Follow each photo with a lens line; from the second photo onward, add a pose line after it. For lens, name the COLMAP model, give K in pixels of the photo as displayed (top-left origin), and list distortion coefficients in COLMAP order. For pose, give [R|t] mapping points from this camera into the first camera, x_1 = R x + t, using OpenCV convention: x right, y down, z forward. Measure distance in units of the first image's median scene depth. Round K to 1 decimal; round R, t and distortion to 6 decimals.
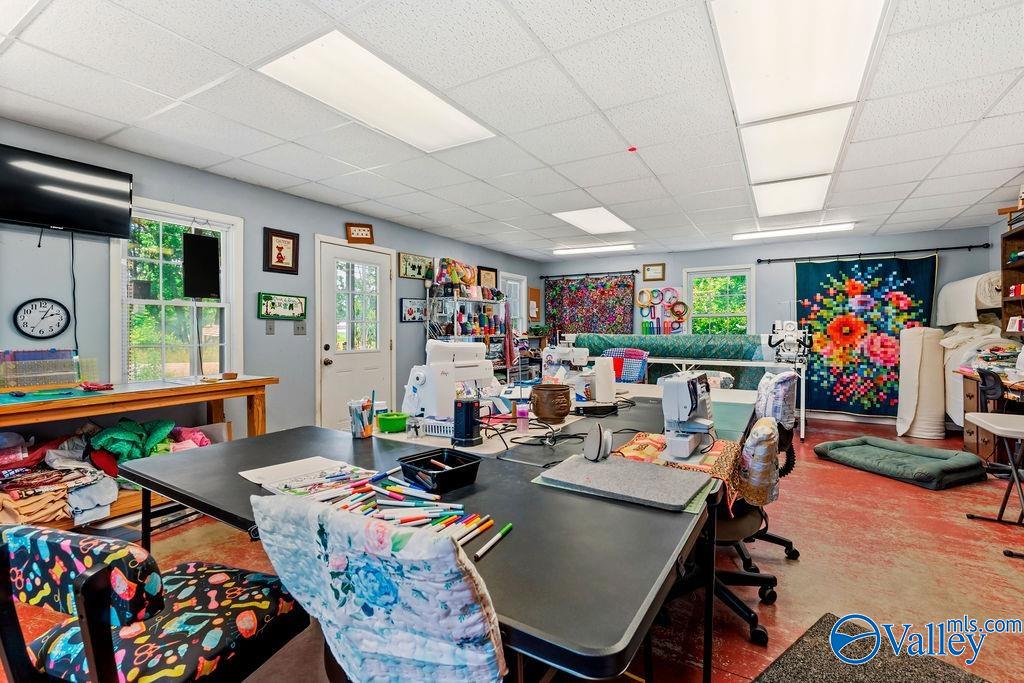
lens RADIAL K [[463.5, 0, 512.0], [0, 463.5, 341.5], [0, 0, 1]] dist [-0.003986, 0.000420]
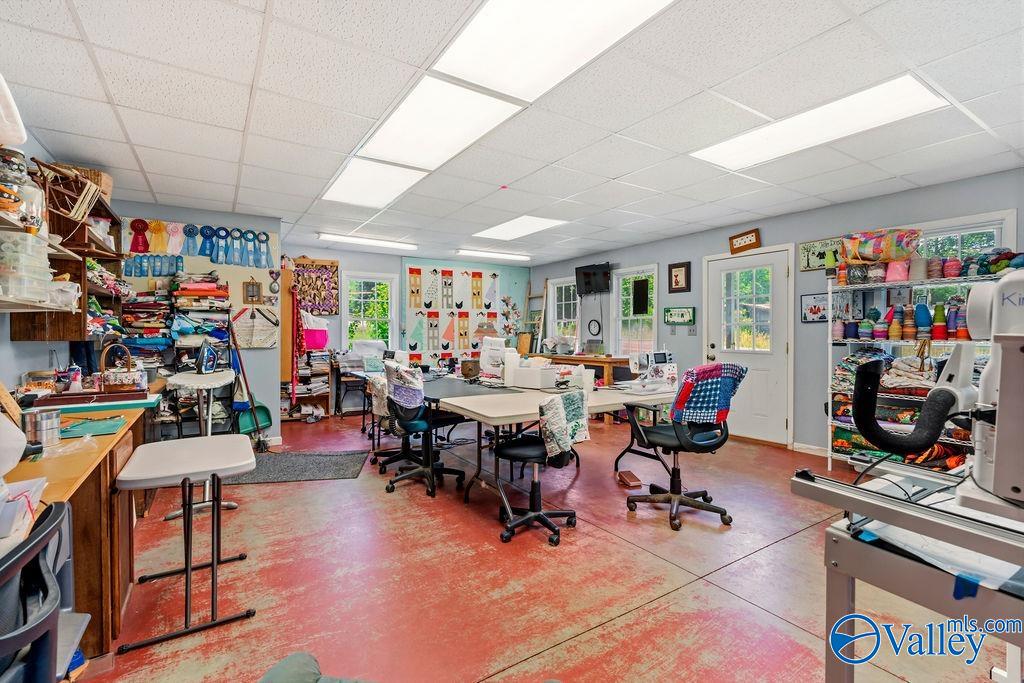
lens RADIAL K [[463.5, 0, 512.0], [0, 463.5, 341.5], [0, 0, 1]] dist [-0.003986, 0.000420]
pose [[-0.447835, 0.020009, -0.893893, 1.041650], [-0.018883, 0.999315, 0.031829, -0.031684], [0.893917, 0.031133, -0.447150, 1.197594]]
